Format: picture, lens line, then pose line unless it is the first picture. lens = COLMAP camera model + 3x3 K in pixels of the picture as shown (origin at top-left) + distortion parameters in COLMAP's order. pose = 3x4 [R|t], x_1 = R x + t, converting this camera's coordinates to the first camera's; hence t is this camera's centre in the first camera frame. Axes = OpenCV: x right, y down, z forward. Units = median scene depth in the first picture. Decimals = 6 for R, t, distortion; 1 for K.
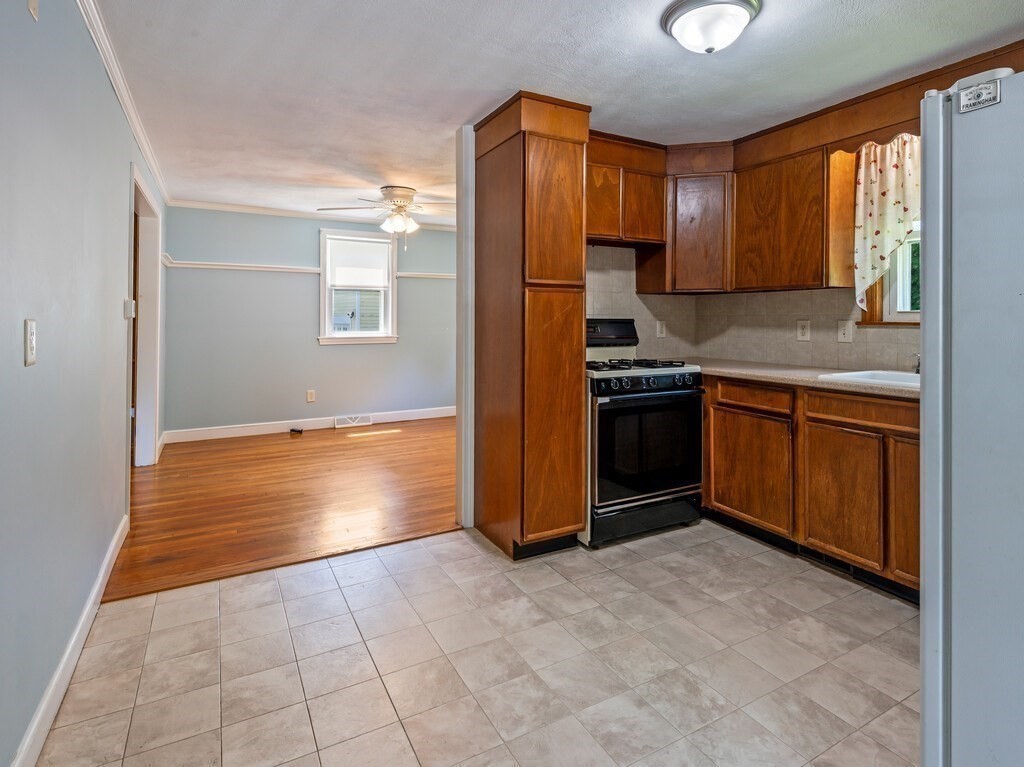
lens RADIAL K [[535.6, 0, 496.6], [0, 535.6, 319.0], [0, 0, 1]] dist [0.002462, -0.011044]
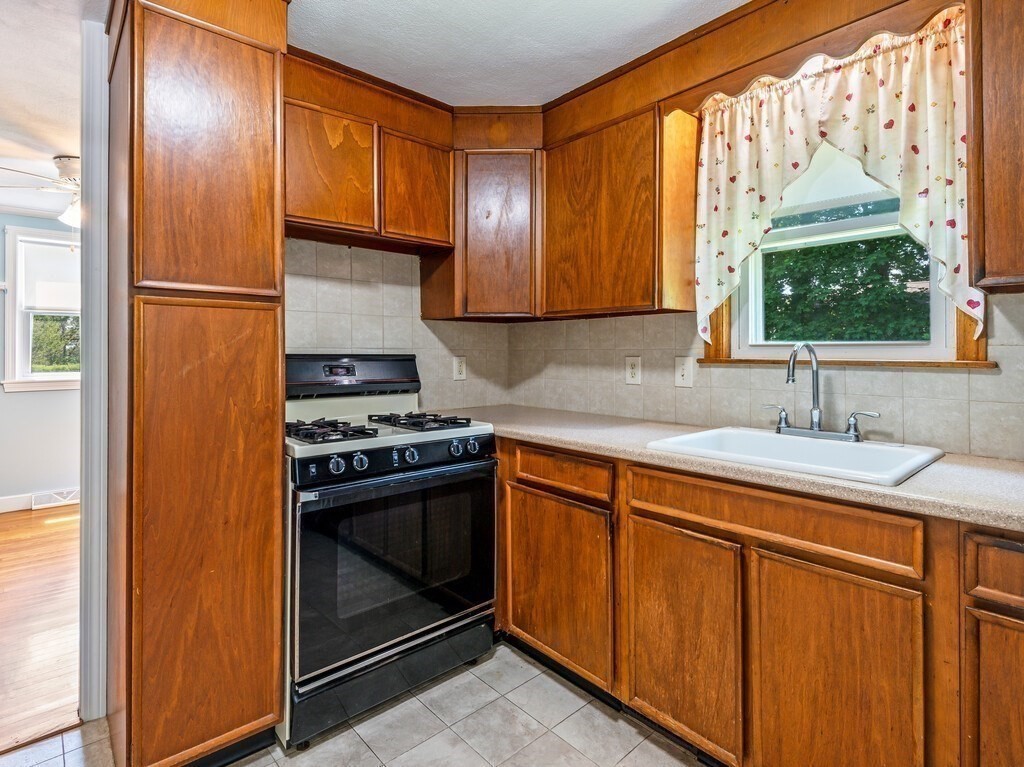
lens RADIAL K [[521.8, 0, 484.6], [0, 521.8, 348.6], [0, 0, 1]] dist [0.001438, -0.000485]
pose [[0.977537, 0.000929, 0.210761, 0.250623], [0.000887, 0.999963, -0.008524, -0.003012], [-0.210761, 0.008520, 0.977500, 0.384894]]
